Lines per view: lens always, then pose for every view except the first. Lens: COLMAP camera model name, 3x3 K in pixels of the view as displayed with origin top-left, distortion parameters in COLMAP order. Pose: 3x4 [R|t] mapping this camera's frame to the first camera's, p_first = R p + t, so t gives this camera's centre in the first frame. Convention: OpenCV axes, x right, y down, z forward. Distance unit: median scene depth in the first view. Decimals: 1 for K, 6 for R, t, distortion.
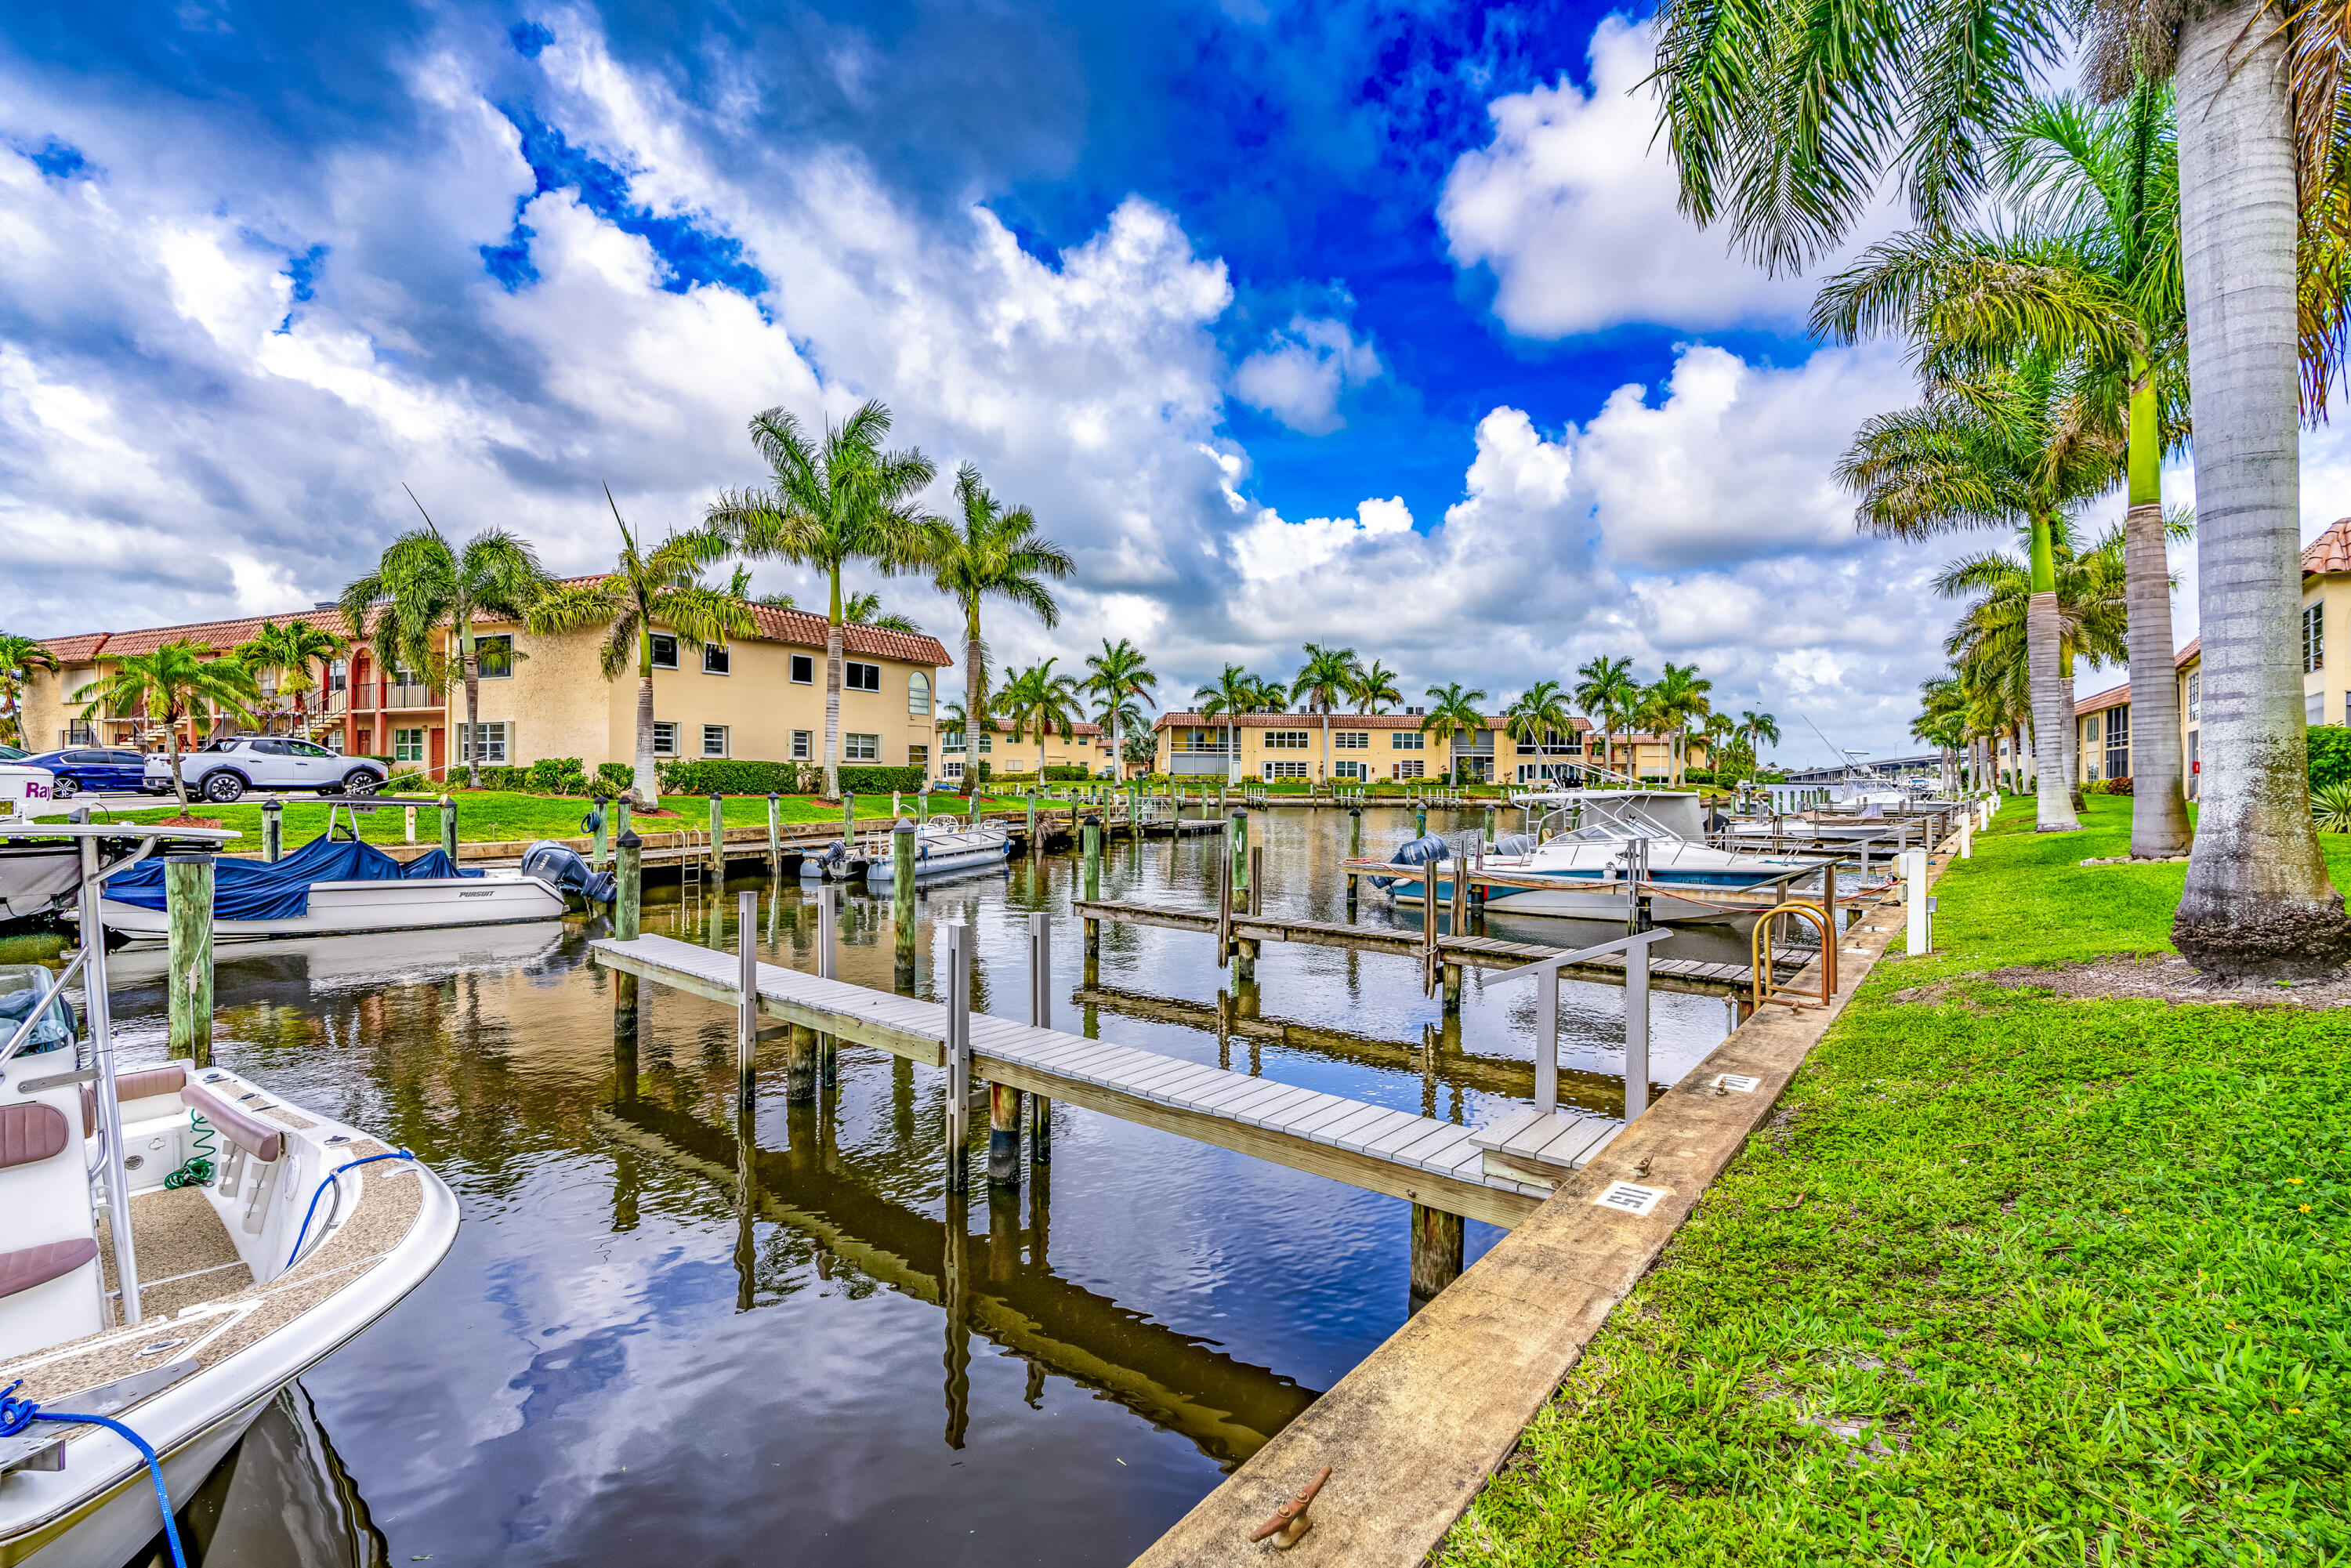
lens RADIAL K [[1067.6, 0, 1168.3], [0, 1067.6, 768.2], [0, 0, 1]] dist [-0.003616, 0.000236]
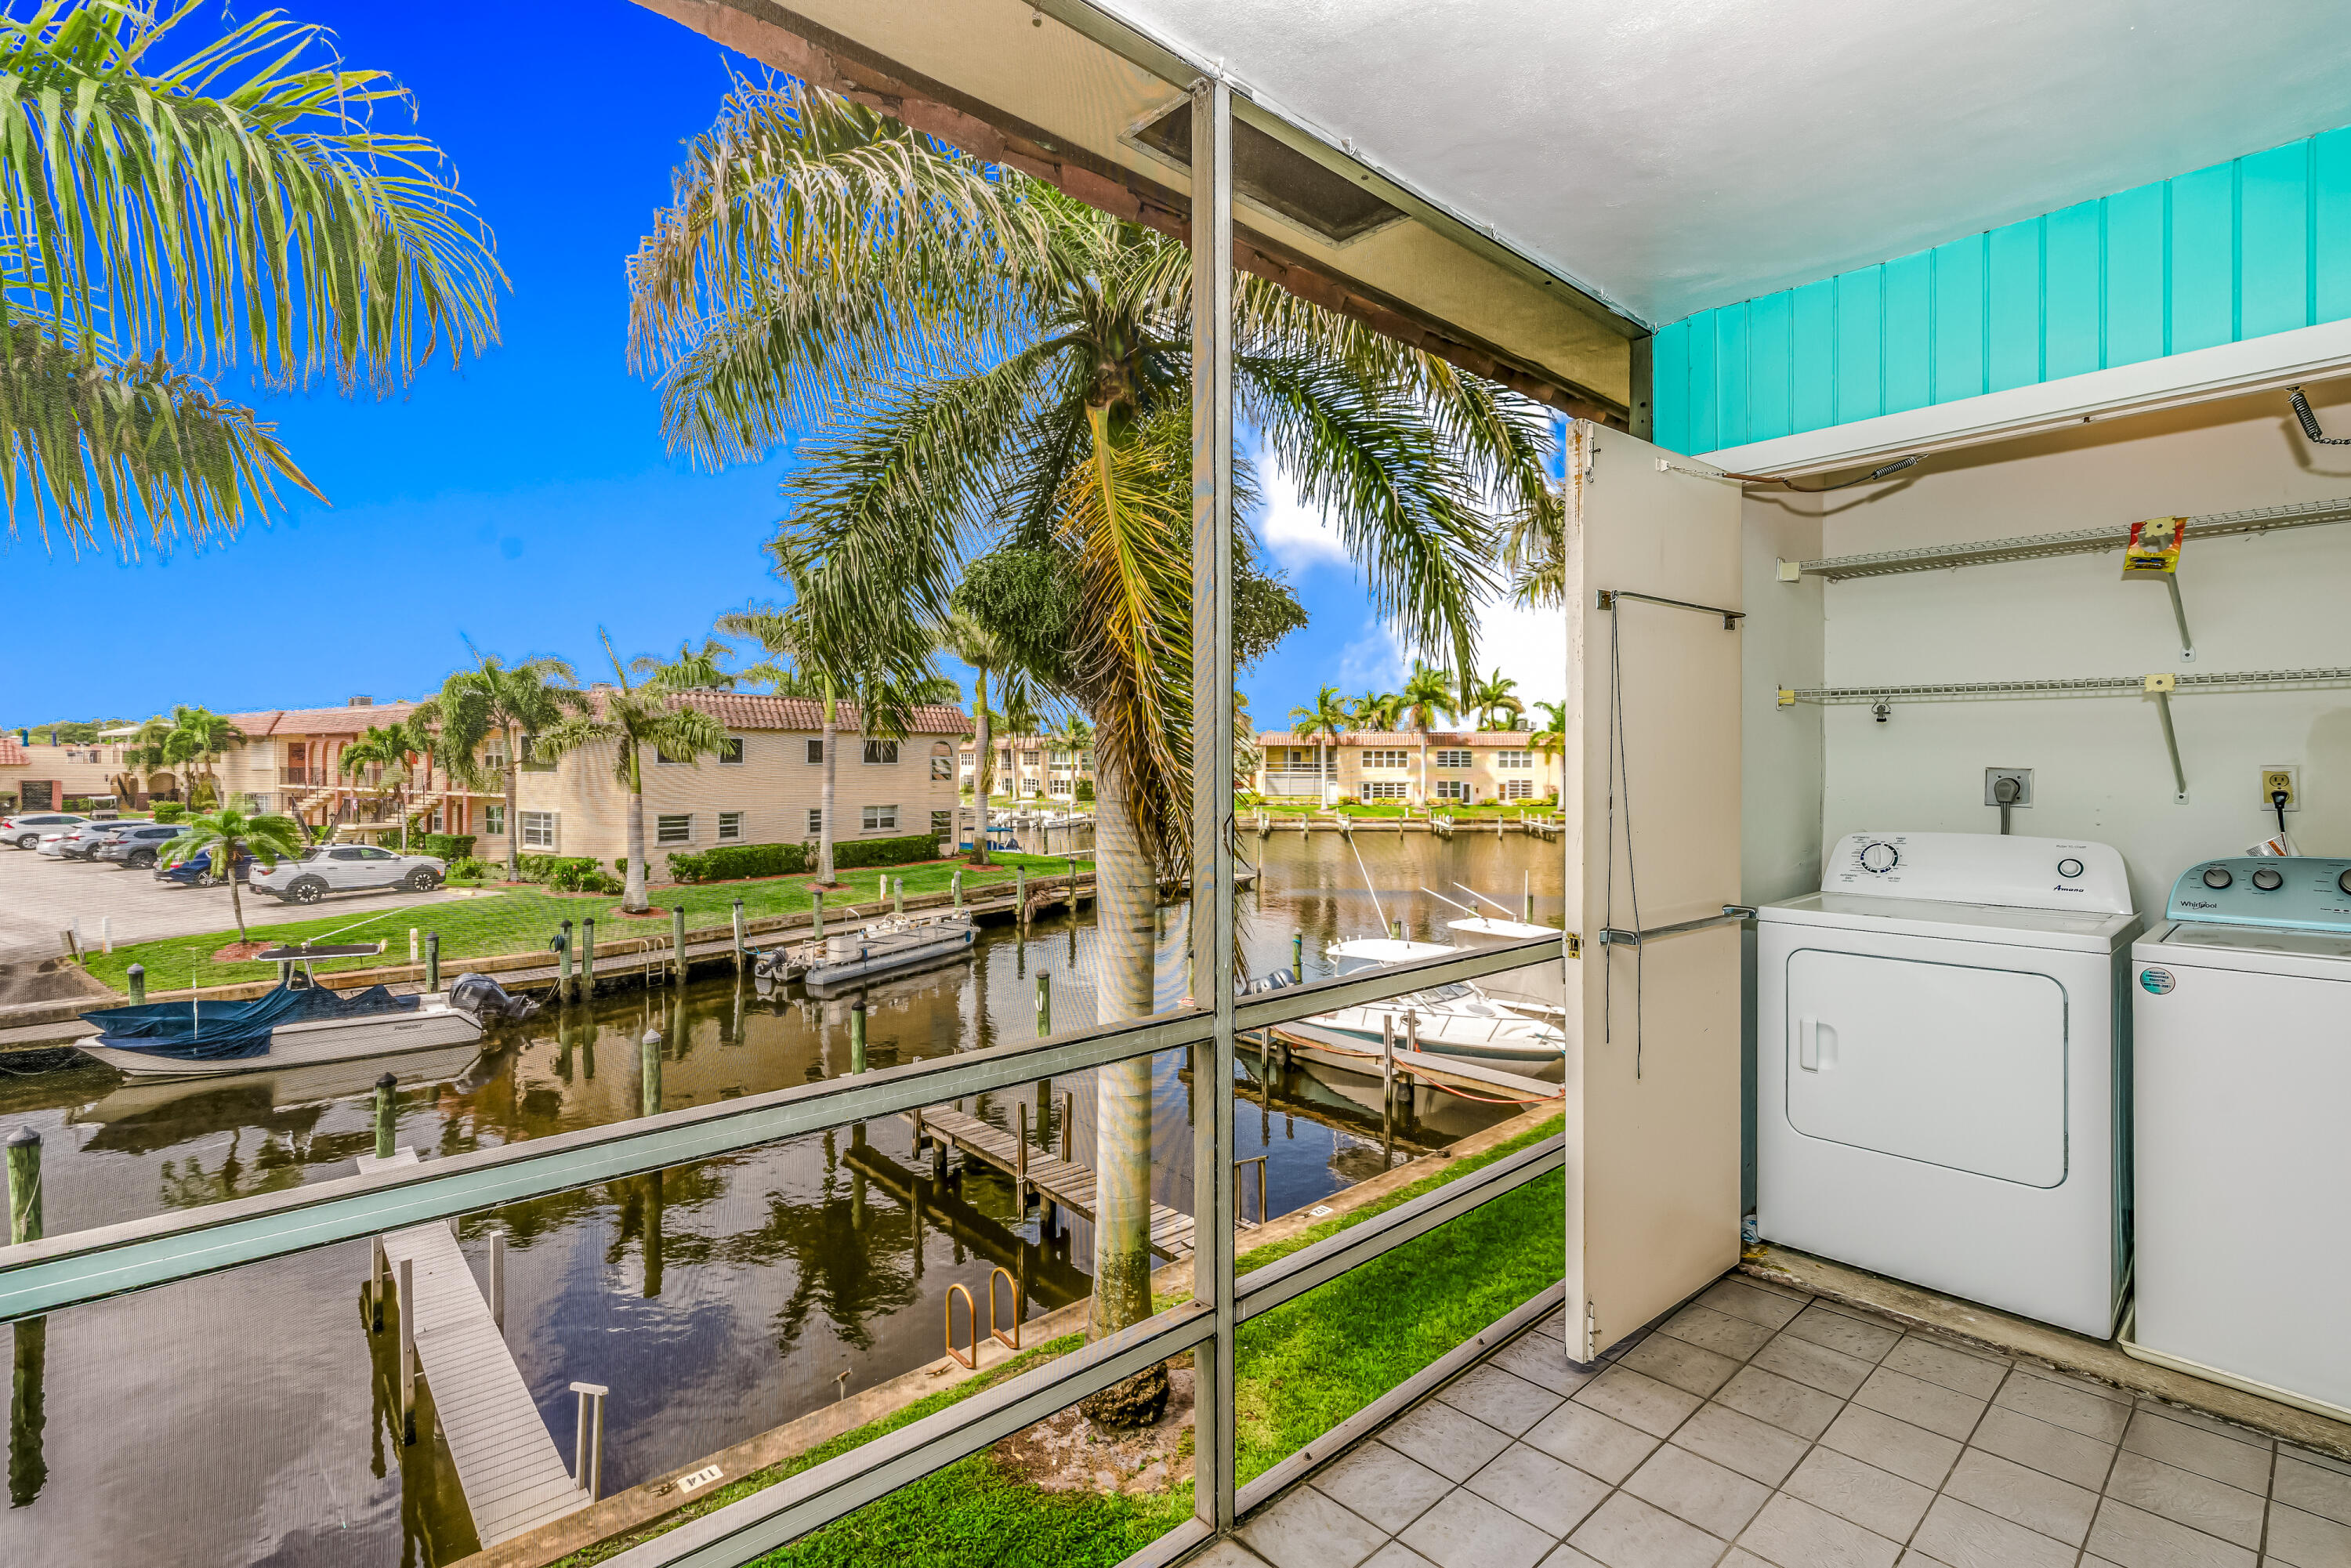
lens RADIAL K [[1107.2, 0, 1174.3], [0, 1107.2, 744.9], [0, 0, 1]] dist [0.000840, 0.000936]
pose [[0.987513, -0.007486, -0.157358, 0.192299], [0.007452, 0.999972, -0.000806, -0.096569], [0.157359, -0.000377, 0.987541, -0.055553]]
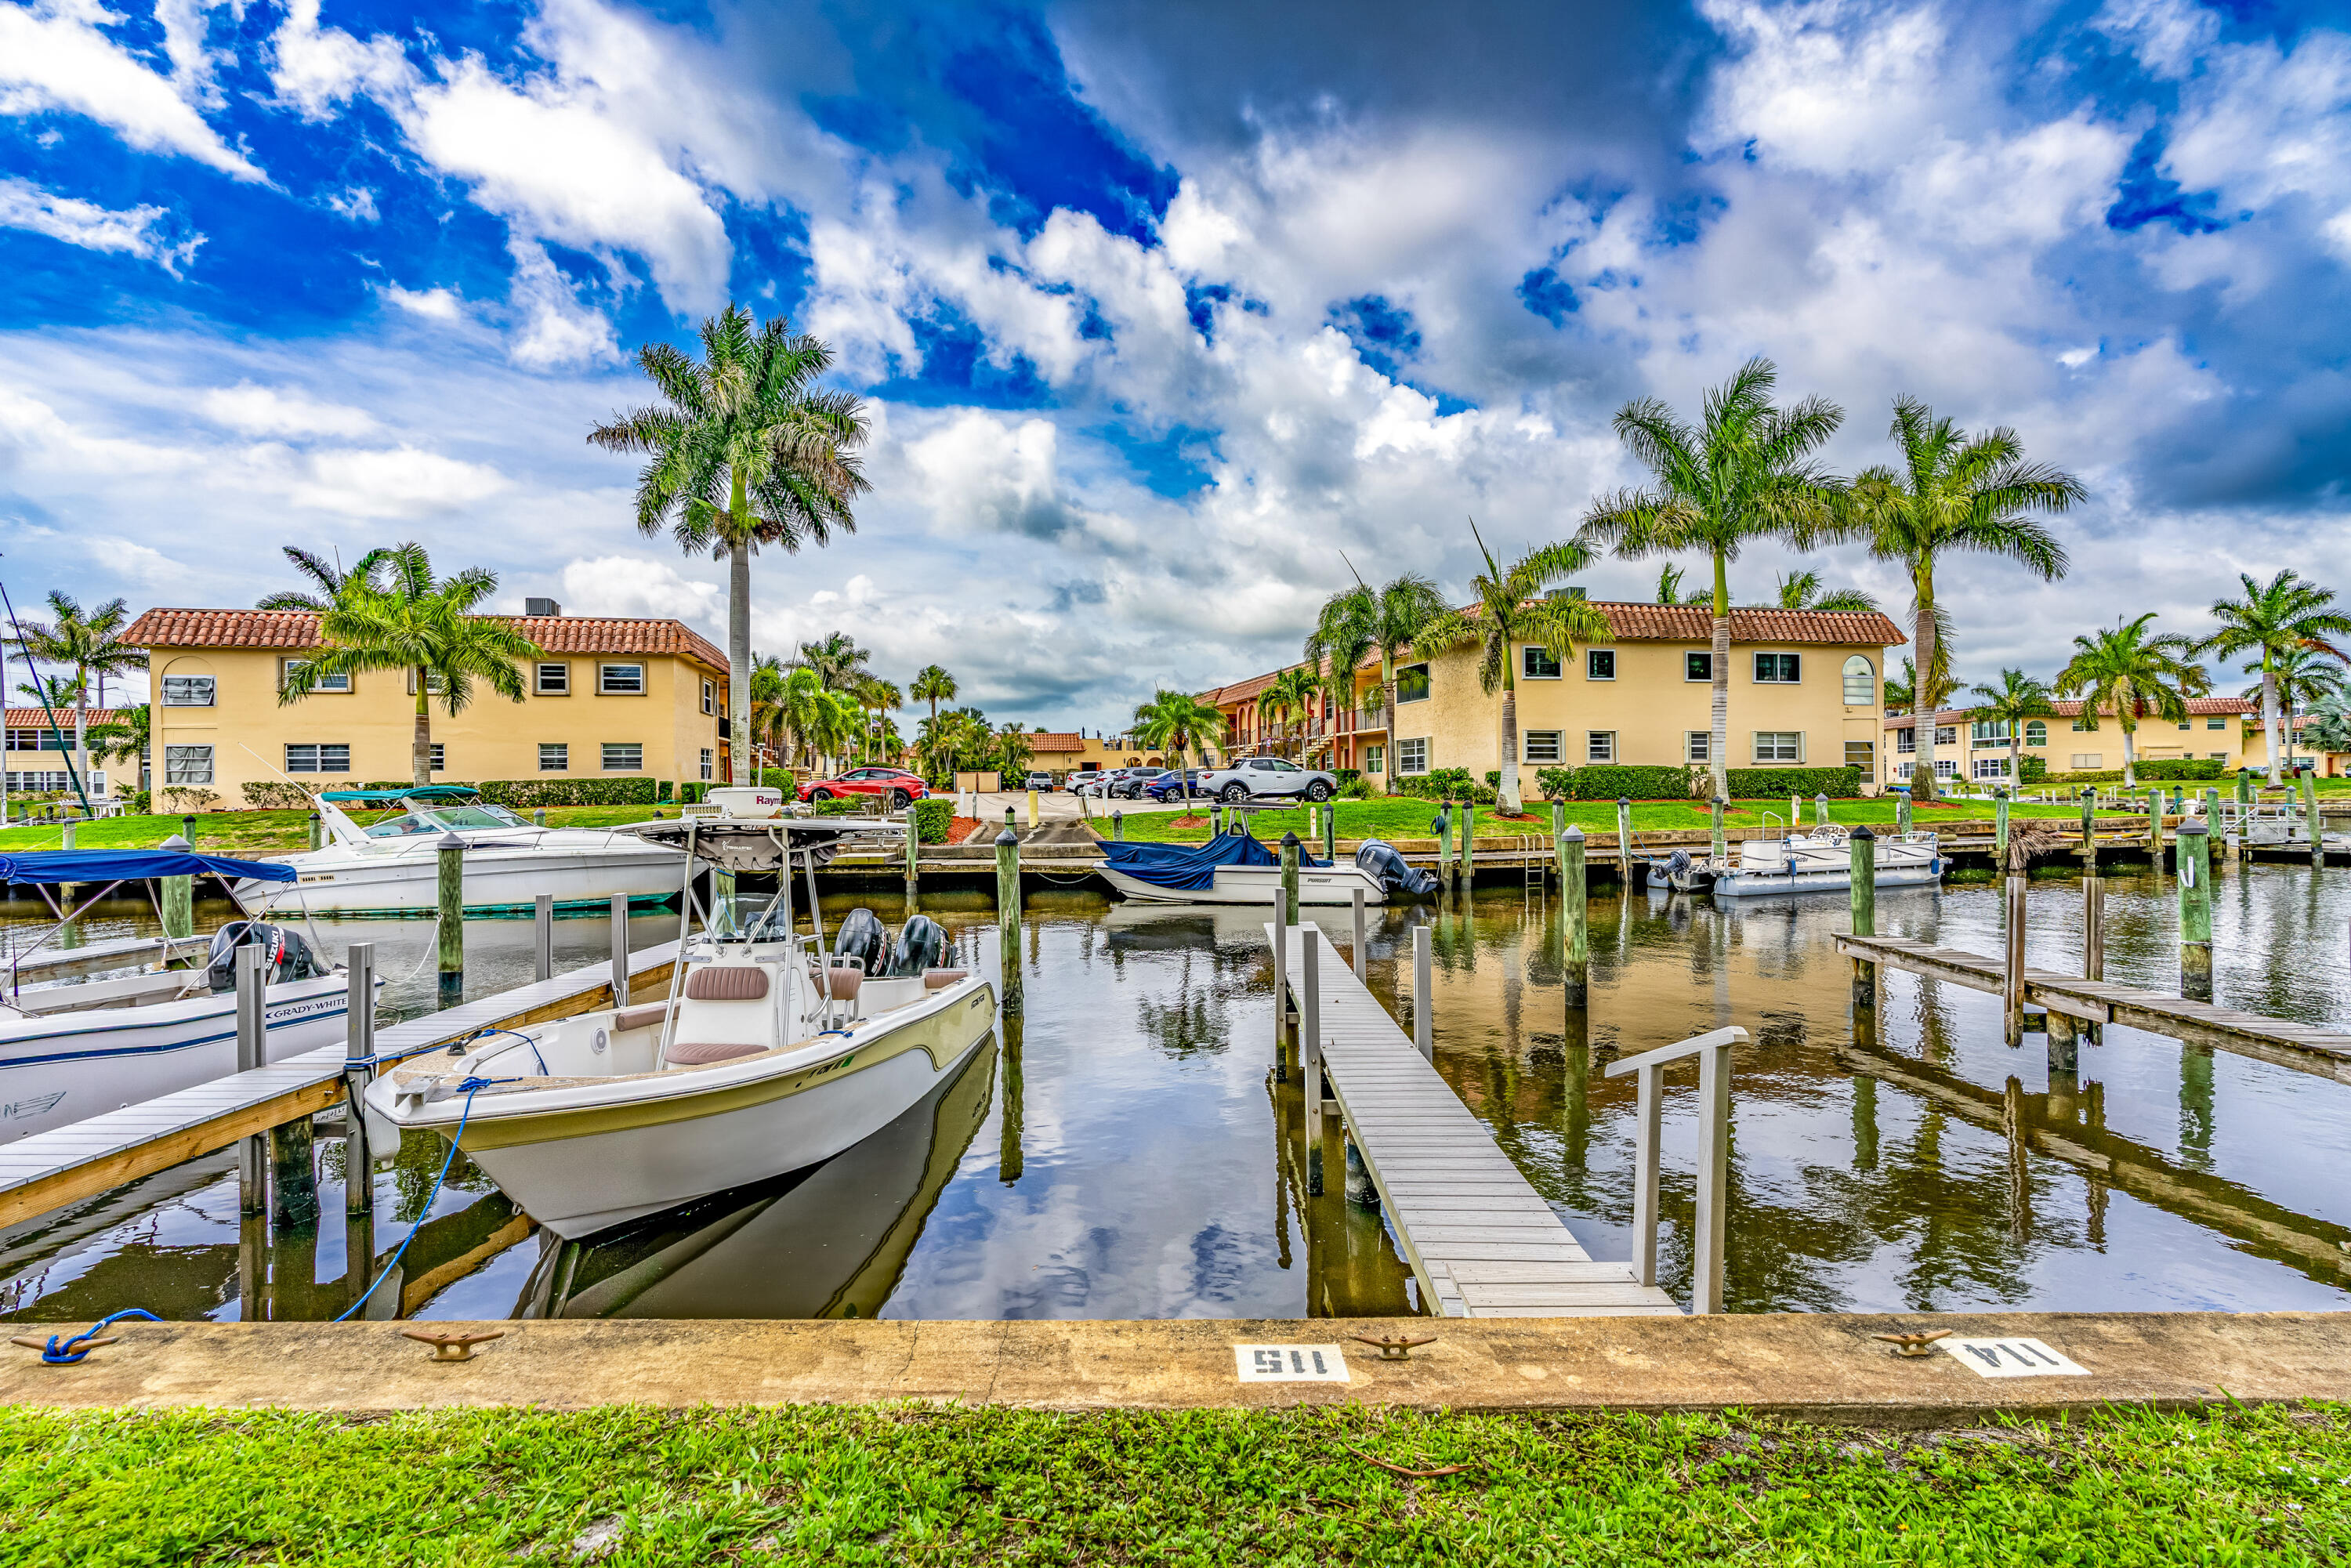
lens RADIAL K [[1067.6, 0, 1168.3], [0, 1067.6, 768.2], [0, 0, 1]] dist [-0.003616, 0.000236]
pose [[0.627099, -0.023246, -0.778592, 0.092623], [0.019647, 0.999709, -0.014024, 0.000808], [0.778692, -0.006503, 0.627373, 0.047151]]
